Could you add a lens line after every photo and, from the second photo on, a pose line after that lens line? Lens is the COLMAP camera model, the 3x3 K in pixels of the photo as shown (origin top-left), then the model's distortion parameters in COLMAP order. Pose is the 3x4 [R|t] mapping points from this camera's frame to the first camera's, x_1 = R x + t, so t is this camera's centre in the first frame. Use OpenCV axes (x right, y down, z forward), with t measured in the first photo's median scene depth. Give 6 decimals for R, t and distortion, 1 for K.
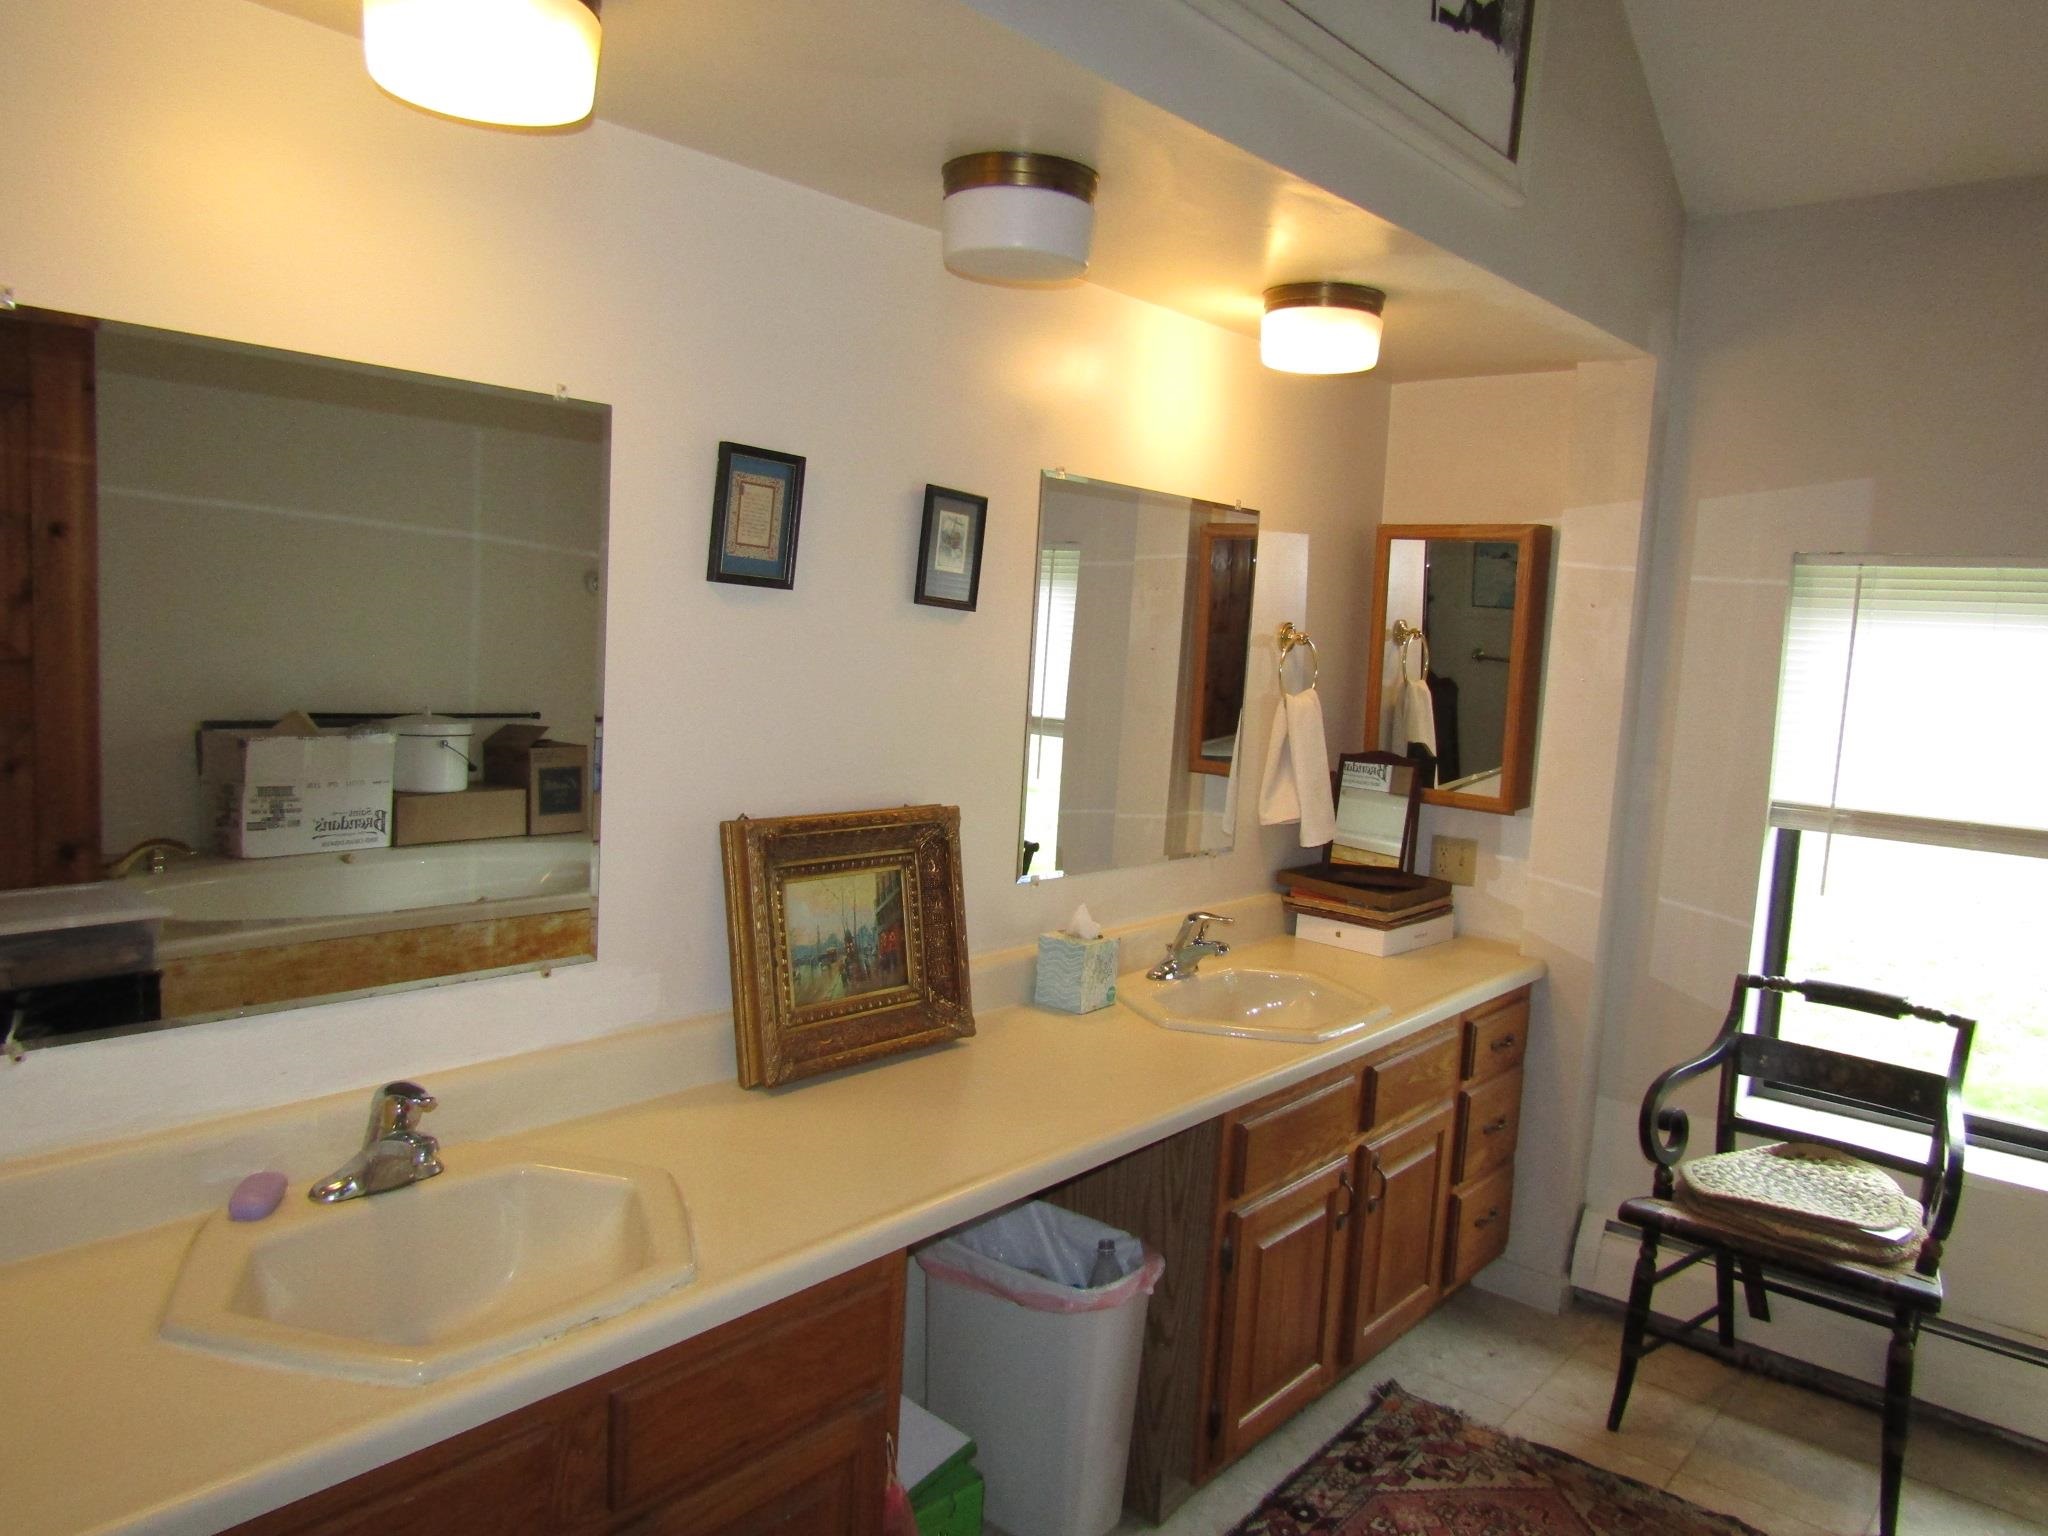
lens RADIAL K [[1444.0, 0, 1024.0], [0, 1444.0, 768.0], [0, 0, 1]] dist [-0.019056, 0.005710]
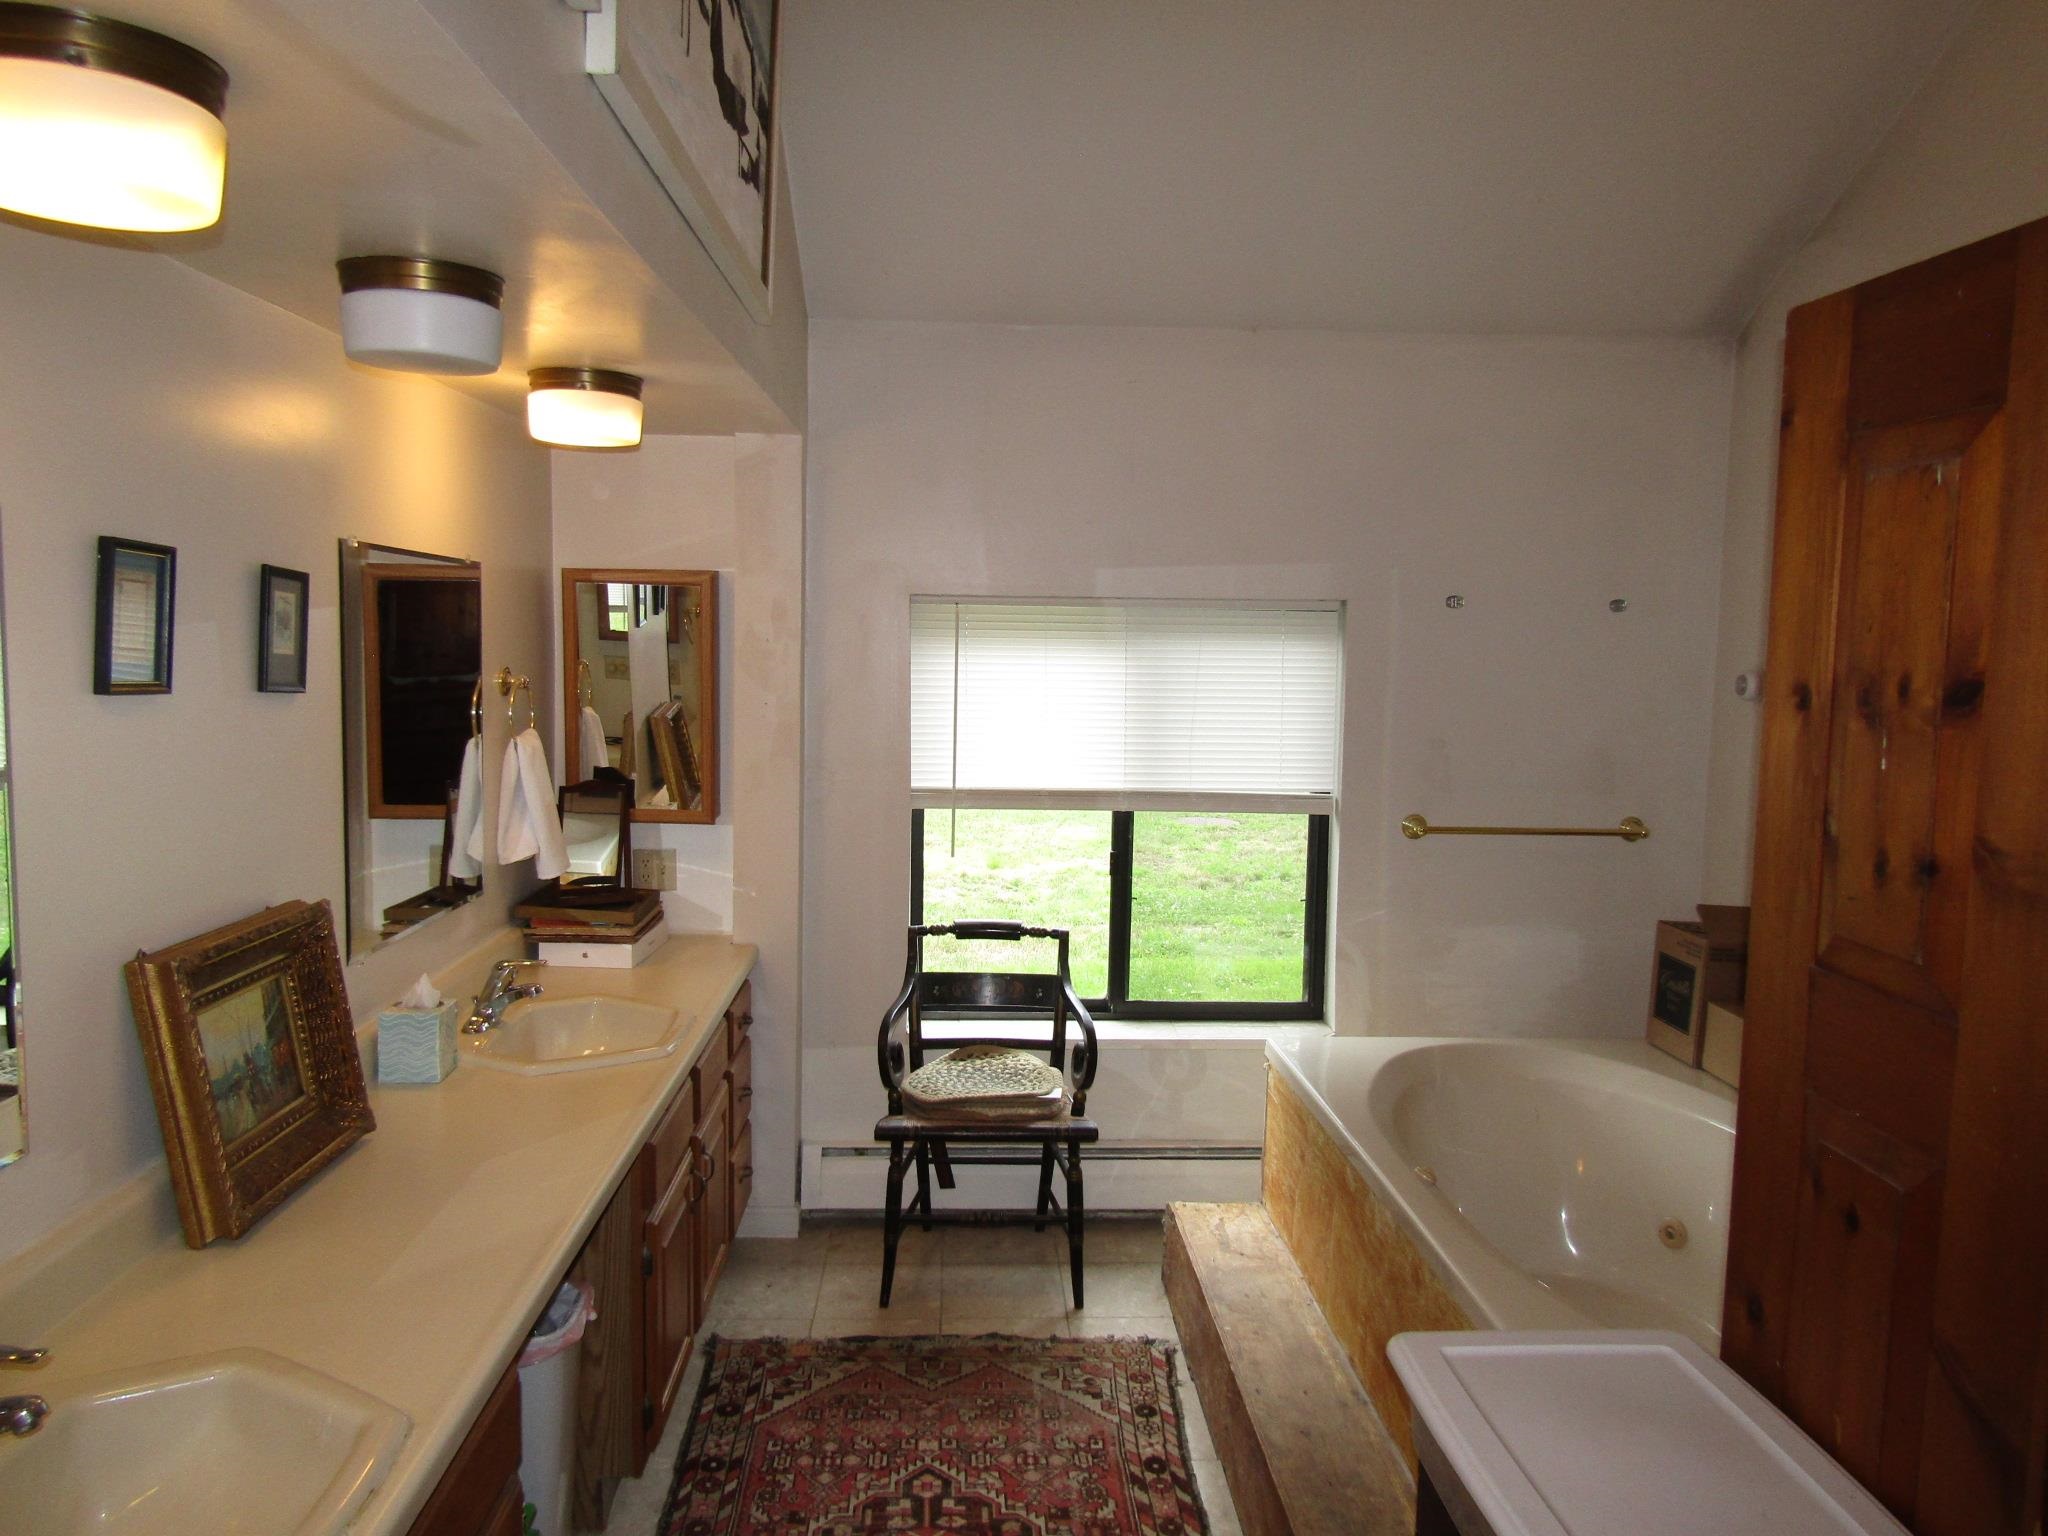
lens RADIAL K [[1444.0, 0, 1024.0], [0, 1444.0, 768.0], [0, 0, 1]] dist [-0.019056, 0.005710]
pose [[0.732068, -0.101624, 0.673609, -0.308136], [0.089290, 0.994594, 0.053010, -0.062539], [-0.675355, 0.021340, 0.737184, -0.015524]]
